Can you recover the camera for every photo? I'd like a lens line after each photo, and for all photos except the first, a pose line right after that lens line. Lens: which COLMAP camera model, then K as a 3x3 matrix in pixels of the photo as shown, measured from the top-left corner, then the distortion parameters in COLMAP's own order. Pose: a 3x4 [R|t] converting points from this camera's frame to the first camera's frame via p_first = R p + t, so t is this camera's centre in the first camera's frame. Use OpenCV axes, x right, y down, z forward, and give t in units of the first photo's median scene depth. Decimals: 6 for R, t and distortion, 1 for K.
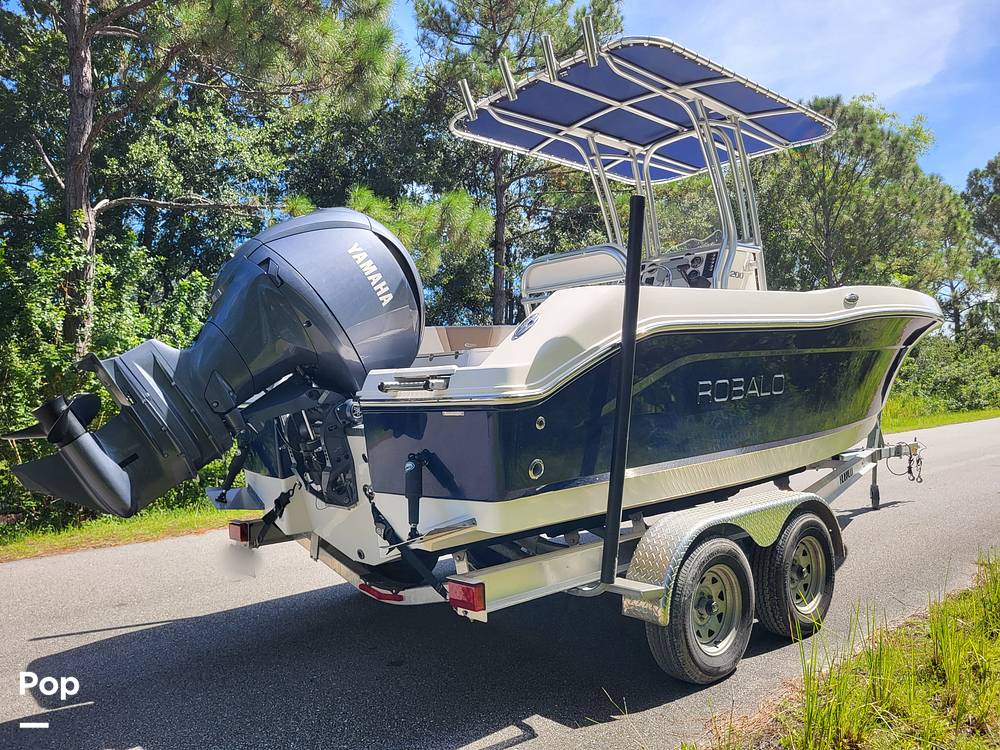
lens RADIAL K [[771.9, 0, 504.2], [0, 771.9, 380.0], [0, 0, 1]] dist [0.006550, 0.002709]
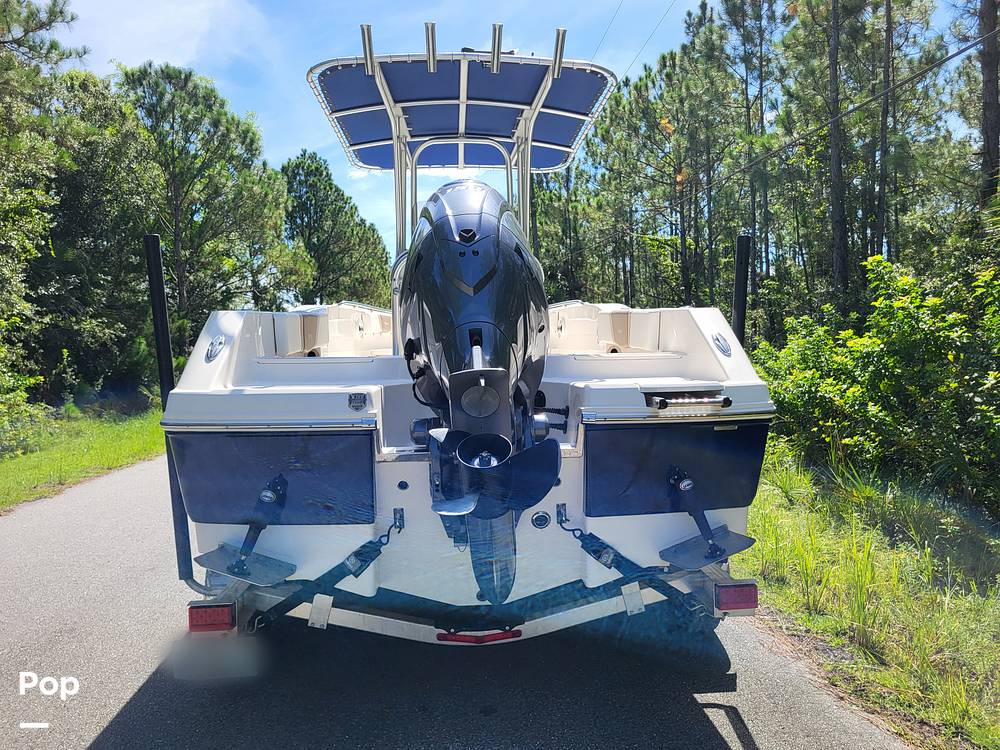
lens RADIAL K [[771.9, 0, 504.2], [0, 771.9, 380.0], [0, 0, 1]] dist [0.006550, 0.002709]
pose [[0.595062, -0.011128, 0.803603, -0.142934], [-0.018492, 0.999450, 0.027534, -0.005568], [-0.803467, -0.031245, 0.594529, 0.082487]]
